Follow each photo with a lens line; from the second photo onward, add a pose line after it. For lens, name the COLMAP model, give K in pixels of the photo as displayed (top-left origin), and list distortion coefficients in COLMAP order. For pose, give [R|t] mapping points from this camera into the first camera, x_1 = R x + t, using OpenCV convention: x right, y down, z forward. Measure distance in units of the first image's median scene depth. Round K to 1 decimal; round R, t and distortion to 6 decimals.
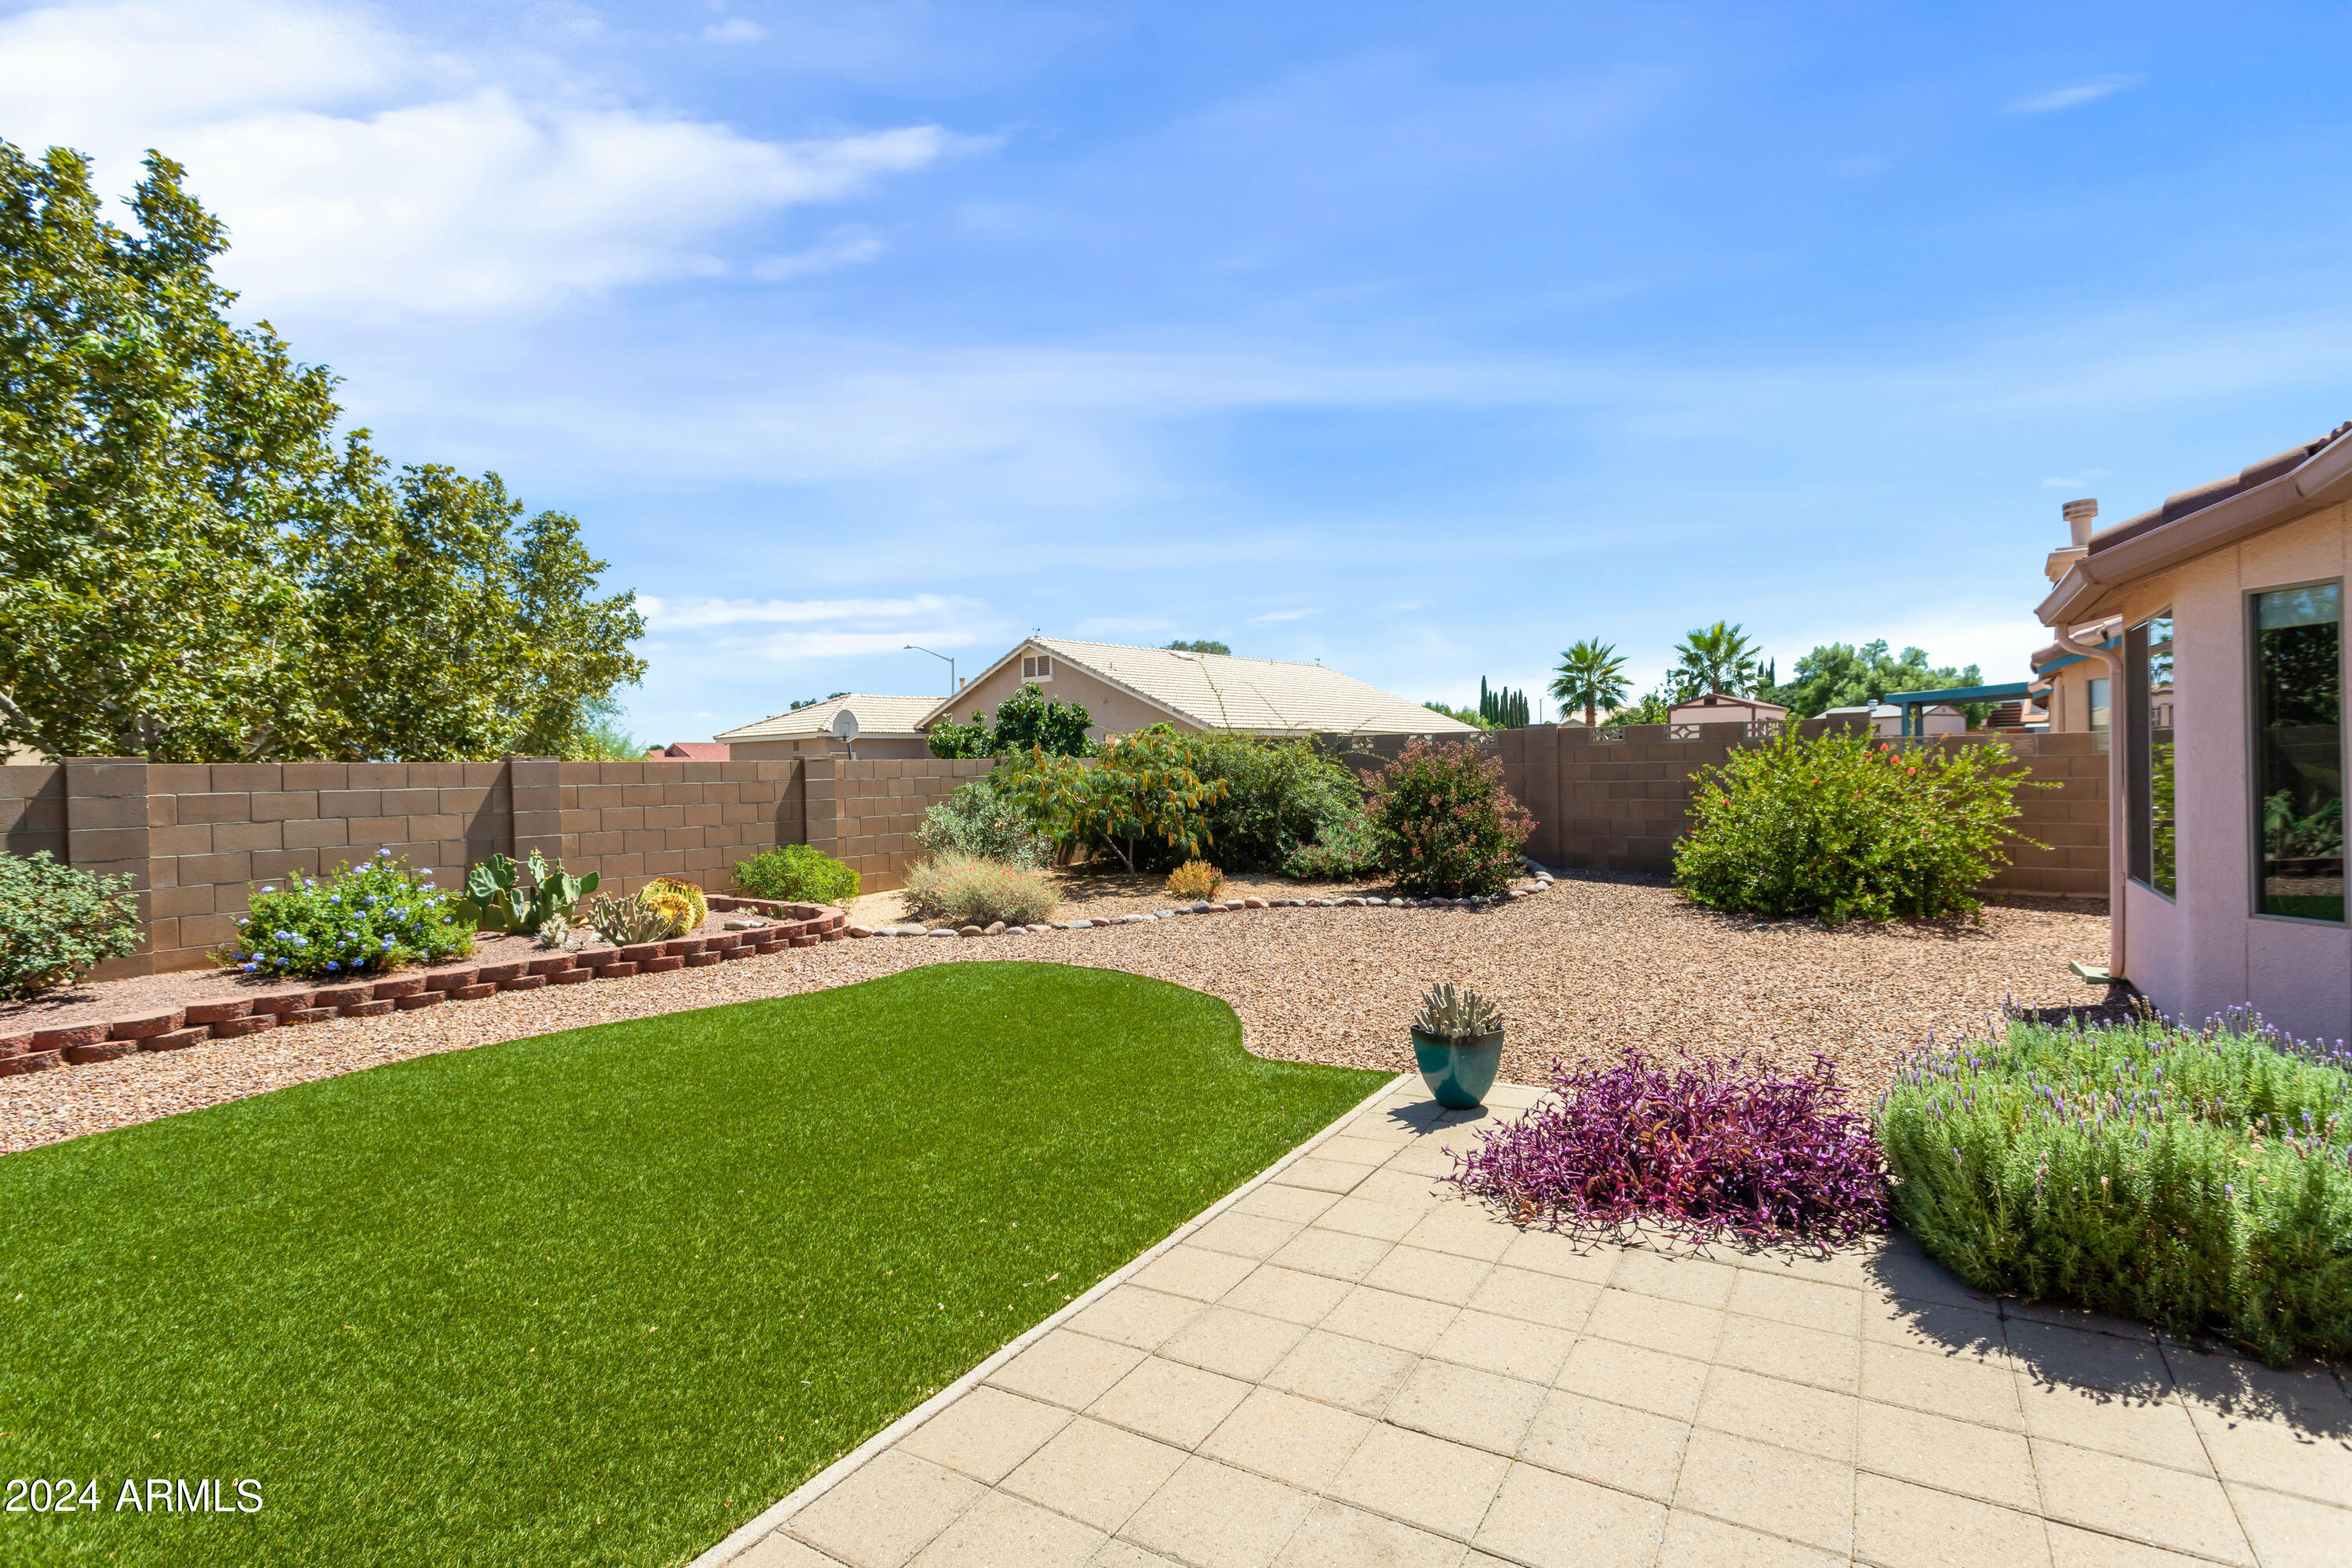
lens RADIAL K [[1142.2, 0, 1175.0], [0, 1142.2, 772.6], [0, 0, 1]] dist [0.003428, 0.001908]
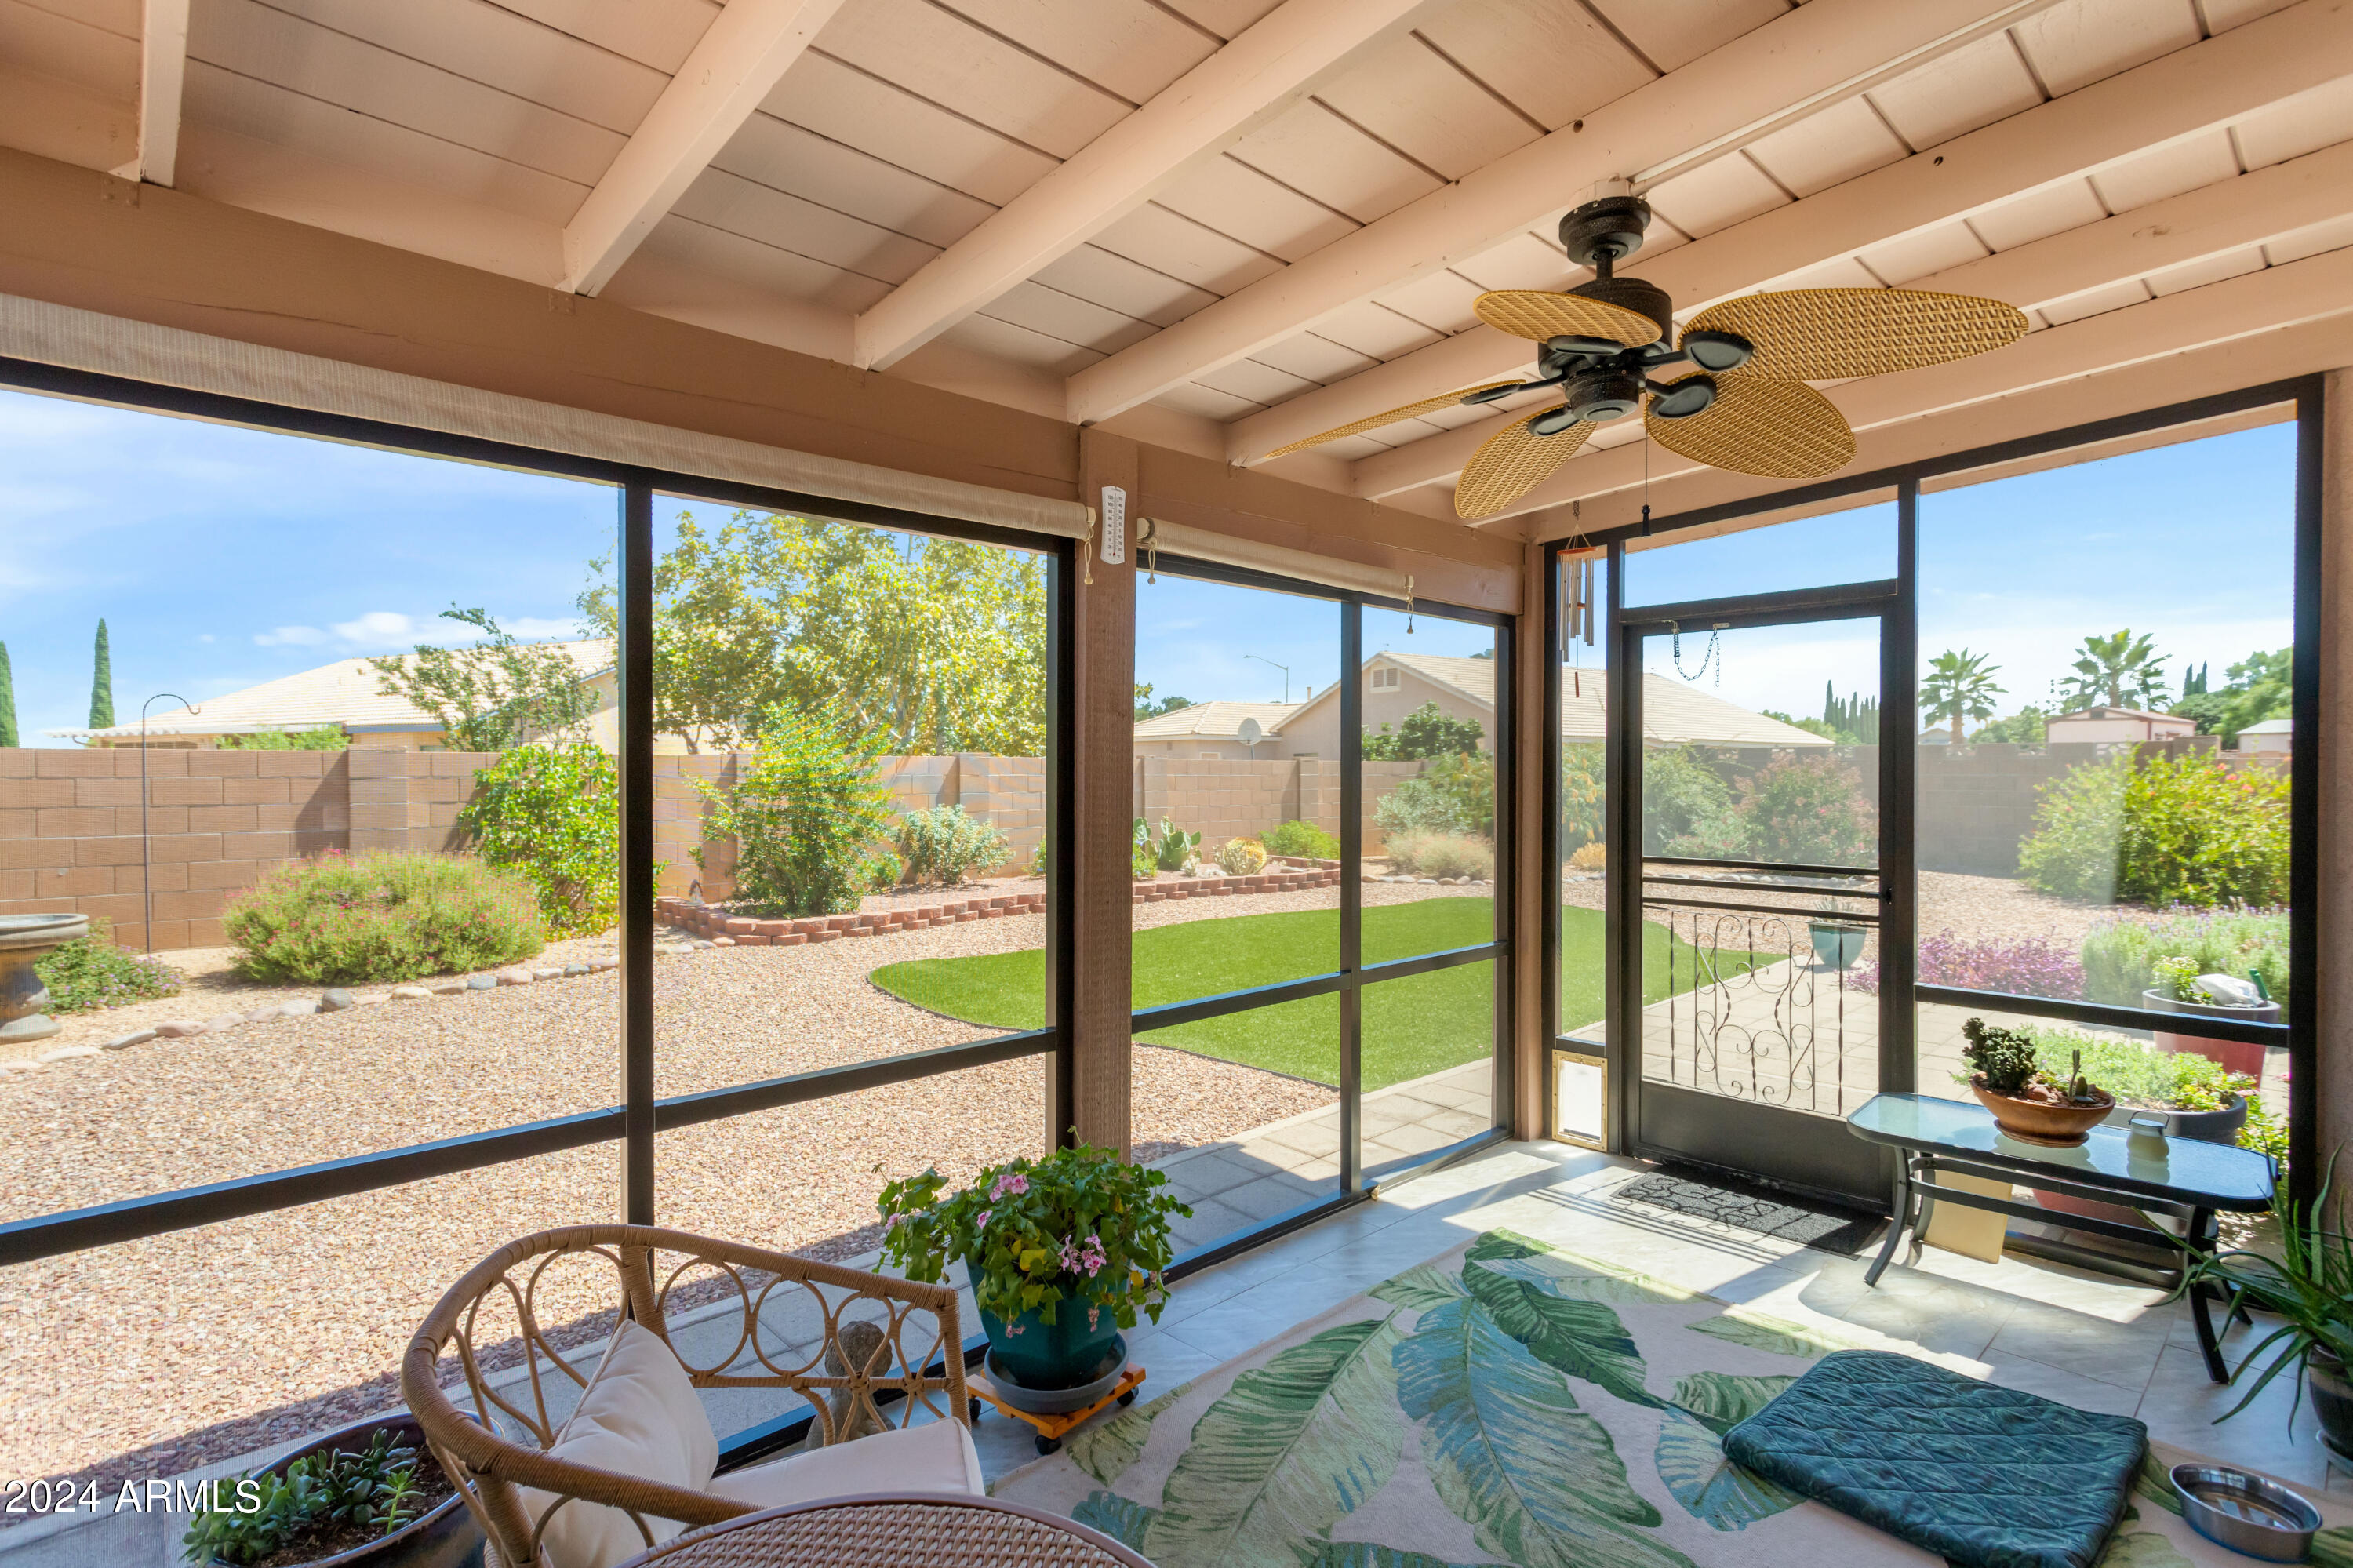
lens RADIAL K [[1142.8, 0, 1171.5], [0, 1142.8, 782.7], [0, 0, 1]] dist [0.003428, 0.001908]
pose [[0.967587, 0.023393, -0.251453, -0.113197], [-0.021495, 0.999716, 0.010291, 0.004957], [0.251623, -0.004552, 0.967815, -0.353635]]
